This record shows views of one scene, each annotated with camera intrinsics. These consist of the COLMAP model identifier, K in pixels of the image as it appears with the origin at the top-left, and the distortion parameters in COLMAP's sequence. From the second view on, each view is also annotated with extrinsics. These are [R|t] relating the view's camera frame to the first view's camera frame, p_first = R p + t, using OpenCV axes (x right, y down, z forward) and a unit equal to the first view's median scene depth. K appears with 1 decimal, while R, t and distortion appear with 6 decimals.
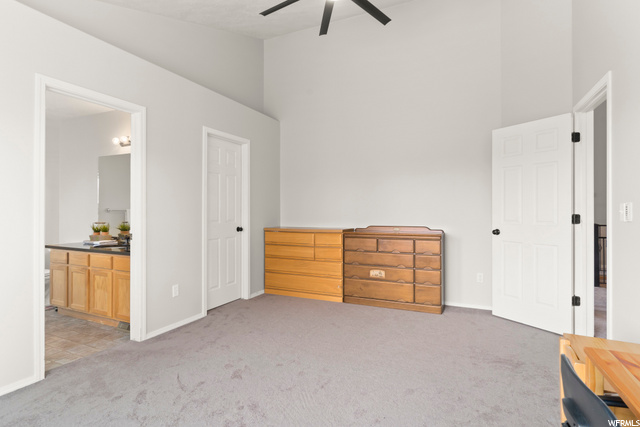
lens RADIAL K [[325.9, 0, 320.0], [0, 325.9, 213.5], [0, 0, 1]] dist [0.000111, 0.000789]
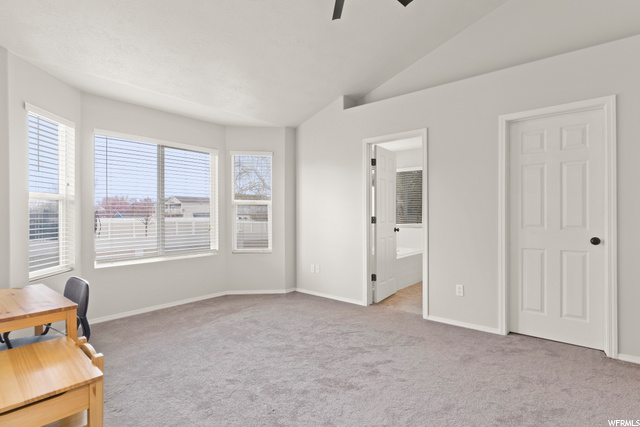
lens RADIAL K [[325.9, 0, 320.0], [0, 325.9, 213.5], [0, 0, 1]] dist [0.000111, 0.000789]
pose [[-0.243211, -0.005202, -0.969960, 0.599659], [-0.007499, 0.999966, -0.003483, 0.001069], [0.969944, 0.006427, -0.243241, 0.737456]]
